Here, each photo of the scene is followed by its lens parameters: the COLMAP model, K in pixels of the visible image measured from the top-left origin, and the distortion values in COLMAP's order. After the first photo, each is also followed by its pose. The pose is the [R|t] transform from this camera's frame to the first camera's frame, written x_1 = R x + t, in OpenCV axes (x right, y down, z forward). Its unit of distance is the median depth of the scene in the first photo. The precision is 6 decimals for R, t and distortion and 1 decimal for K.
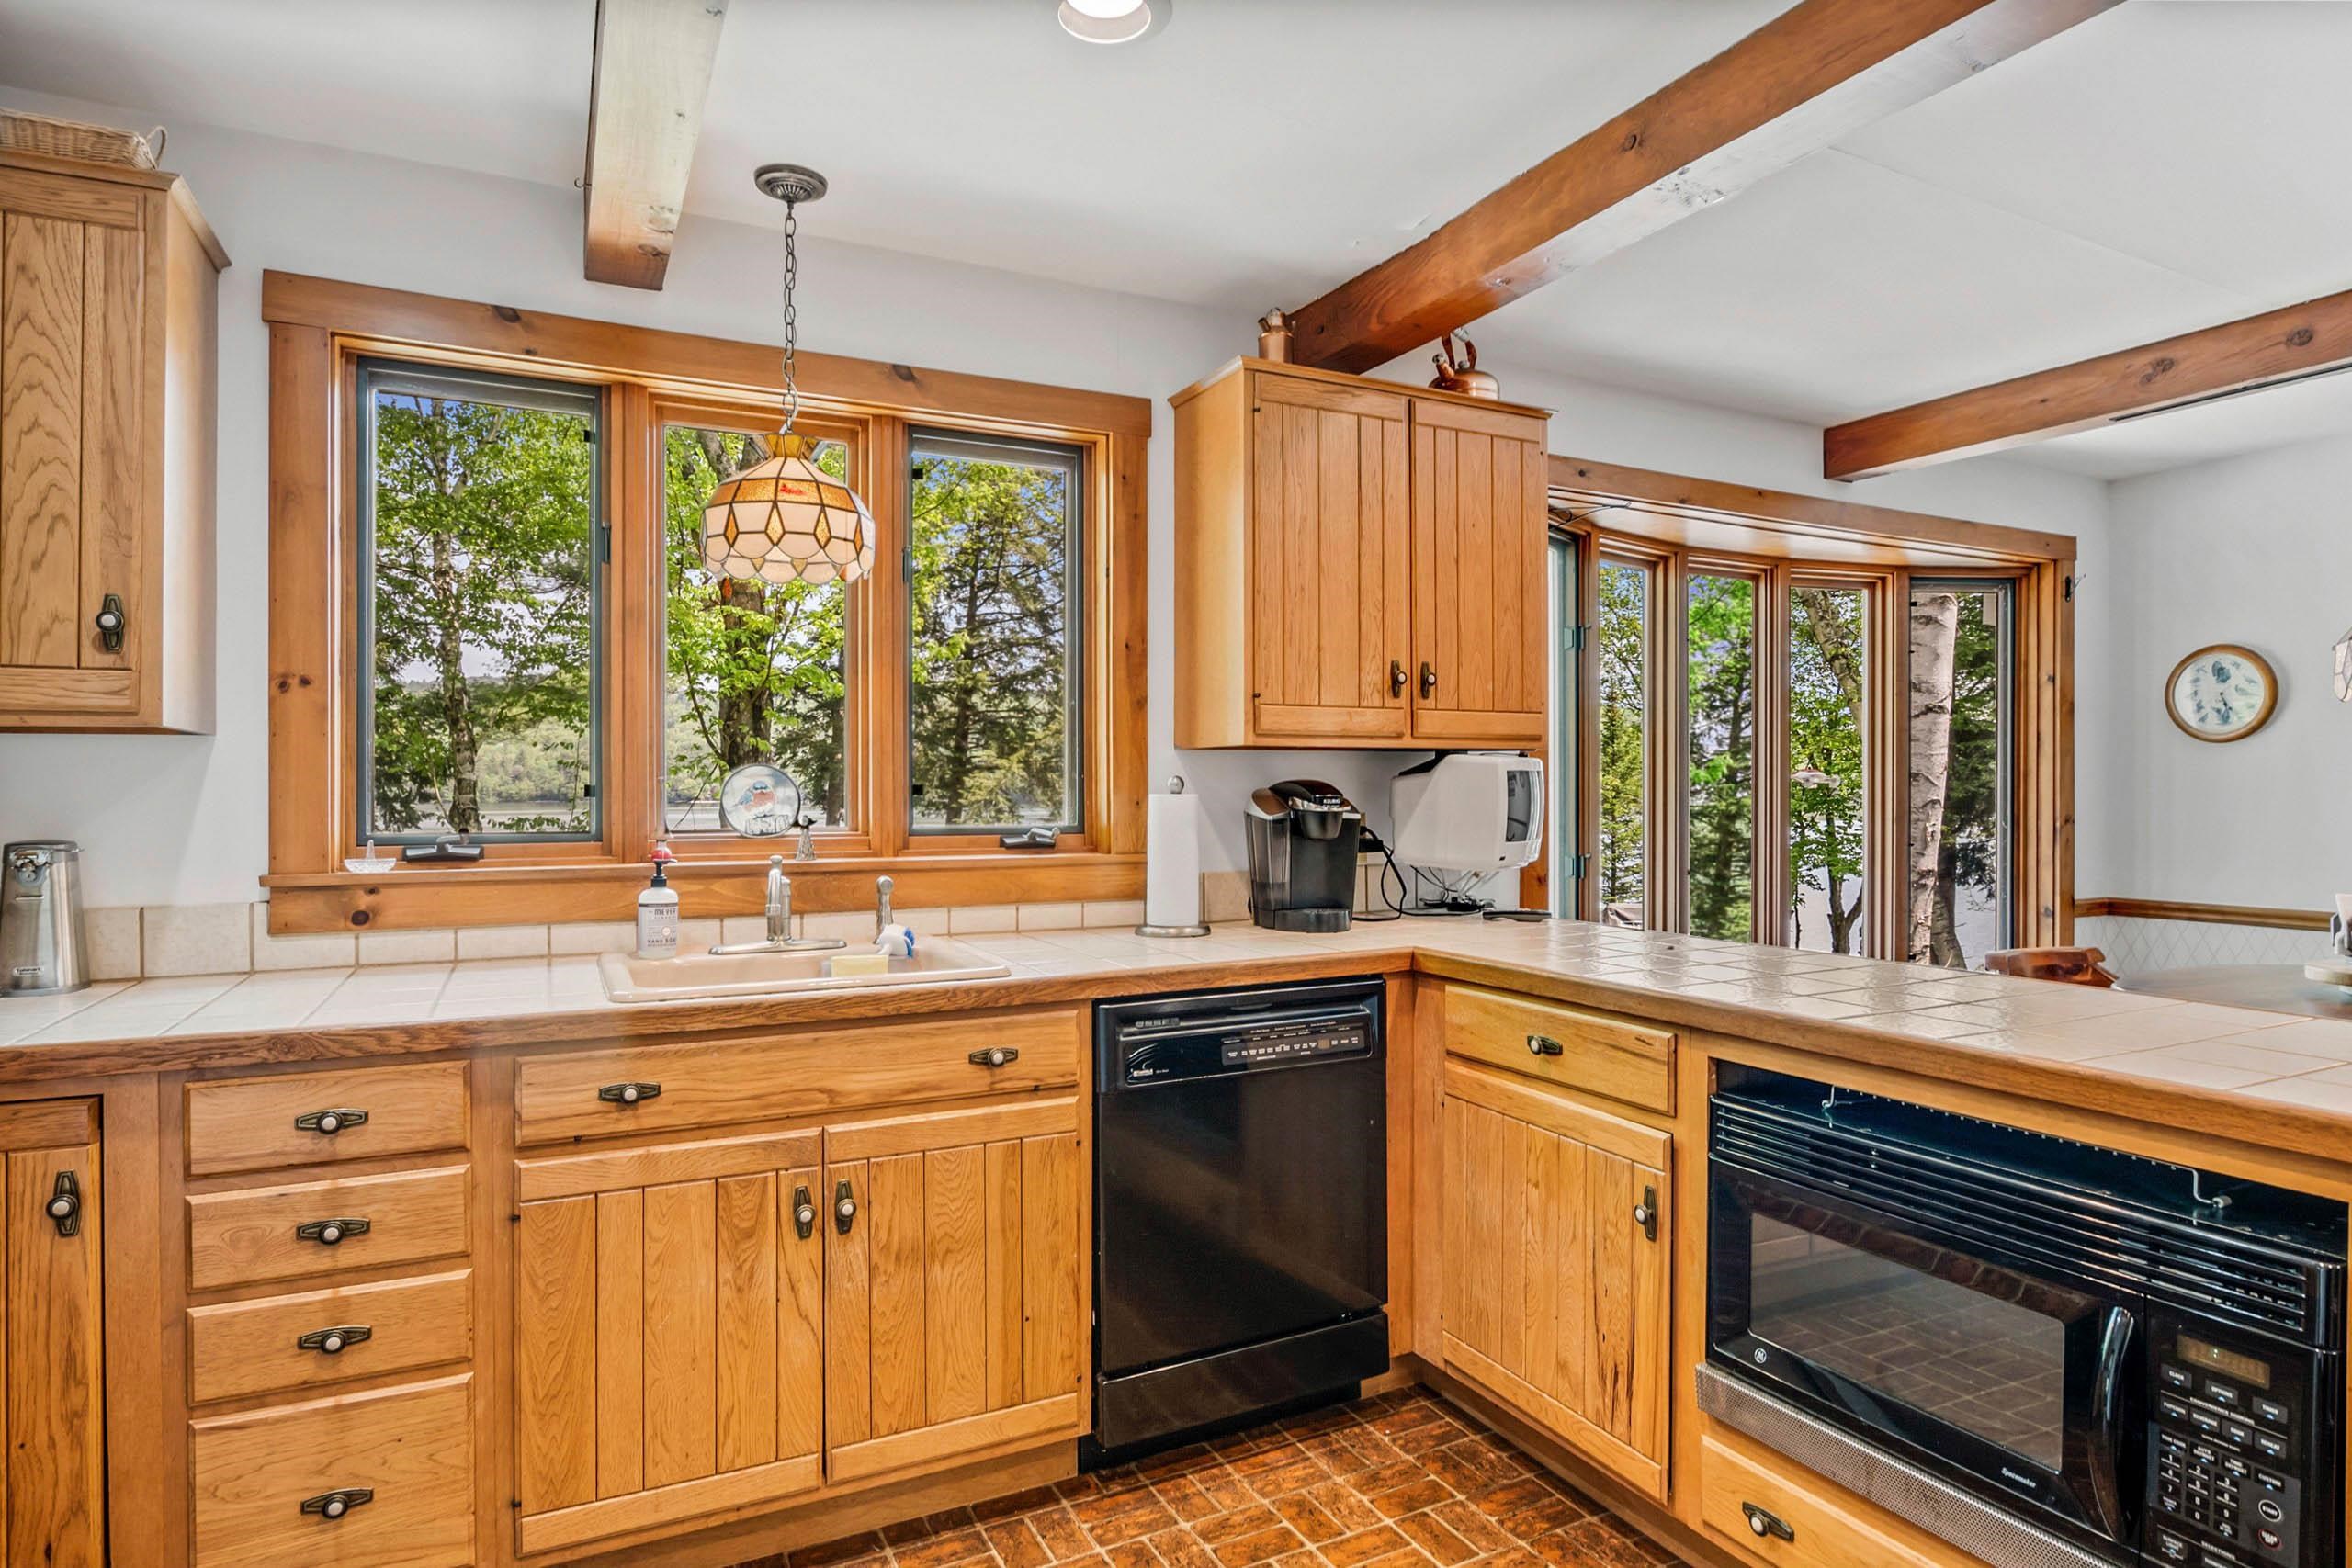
lens RADIAL K [[1293.0, 0, 1189.6], [0, 1293.0, 785.8], [0, 0, 1]] dist [0.002955, 0.005563]
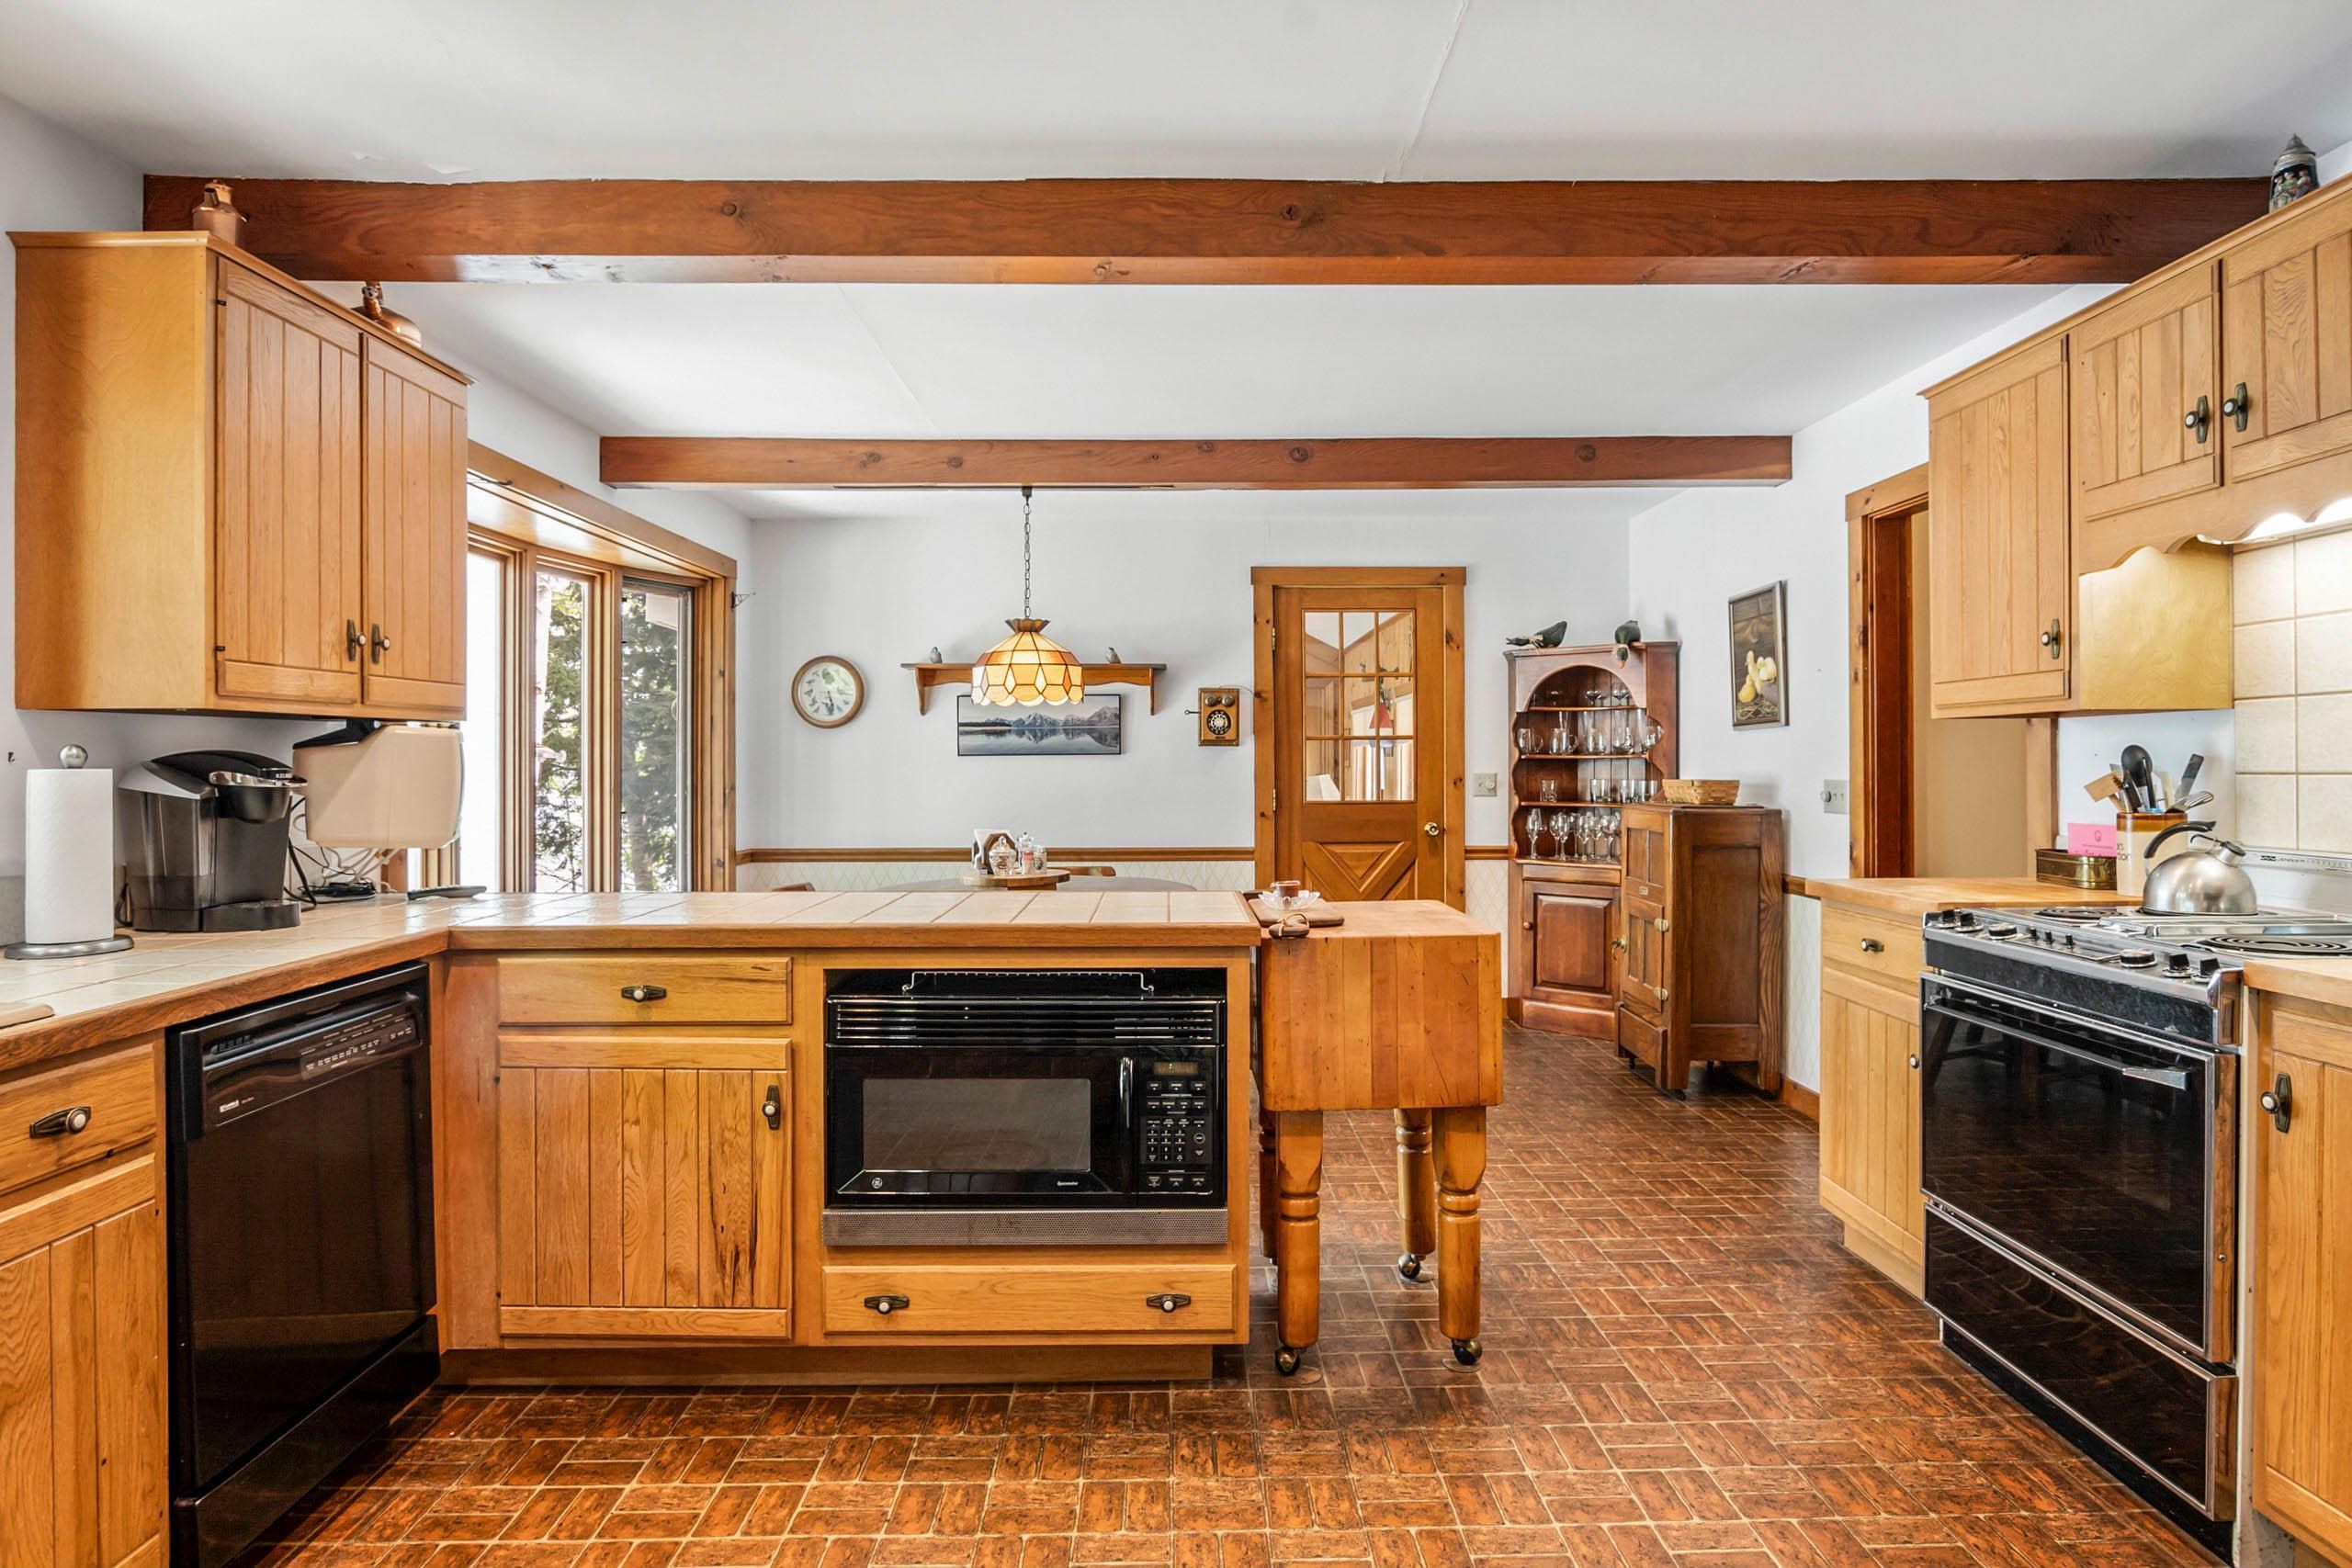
lens RADIAL K [[1293.0, 0, 1186.6], [0, 1293.0, 770.0], [0, 0, 1]] dist [0.002955, 0.005563]
pose [[0.460954, -0.009017, 0.887378, -0.372949], [0.005684, 0.999958, 0.007209, 0.004849], [-0.887406, 0.001721, 0.460986, 0.069677]]
